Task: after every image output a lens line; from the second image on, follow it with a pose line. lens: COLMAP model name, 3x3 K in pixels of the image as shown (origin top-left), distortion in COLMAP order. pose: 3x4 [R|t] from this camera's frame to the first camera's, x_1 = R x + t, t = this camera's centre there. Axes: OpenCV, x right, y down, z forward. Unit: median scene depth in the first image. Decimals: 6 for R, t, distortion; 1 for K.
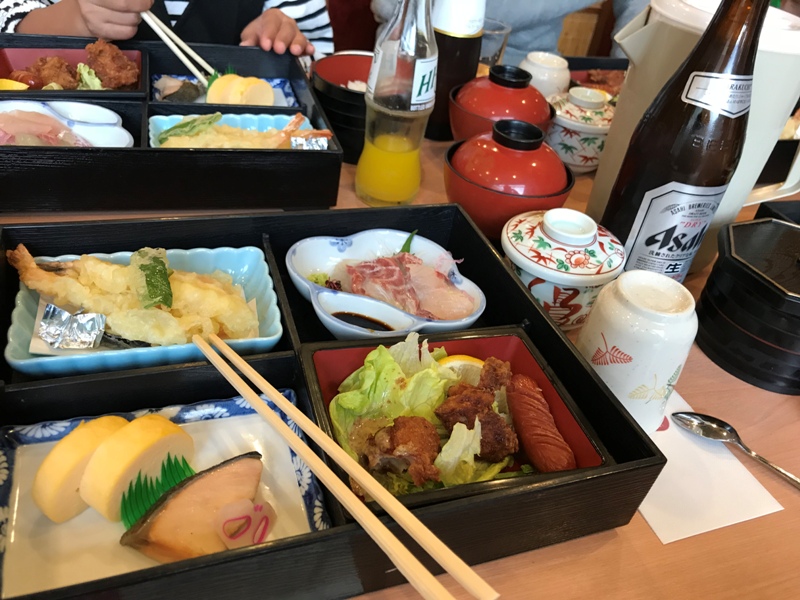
lens RADIAL K [[685.0, 0, 400.0], [0, 685.0, 300.0], [0, 0, 1]] dist [0.044862, 0.005545]
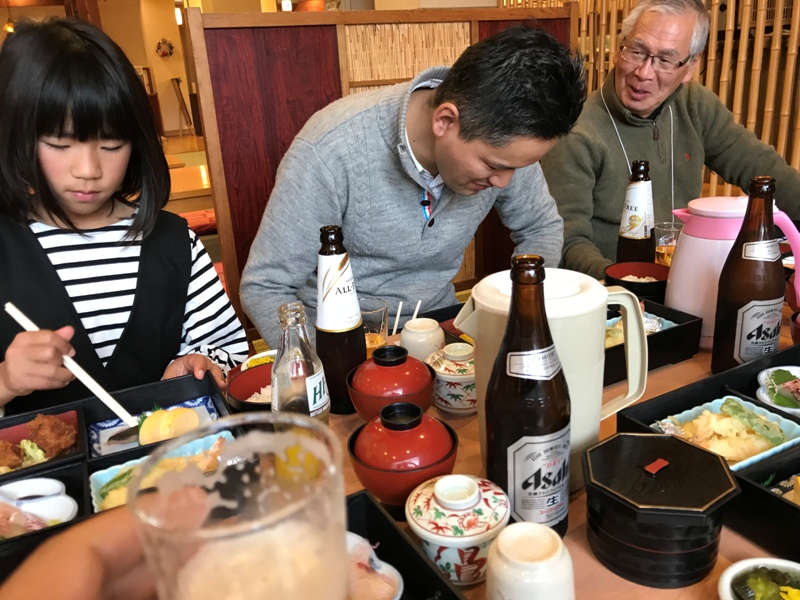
lens RADIAL K [[685.0, 0, 400.0], [0, 685.0, 300.0], [0, 0, 1]] dist [0.044862, 0.005545]
pose [[0.965900, -0.241430, 0.093535, 0.117129], [0.258036, 0.927364, -0.270948, -0.115240], [-0.021326, 0.285844, 0.958039, -0.234173]]
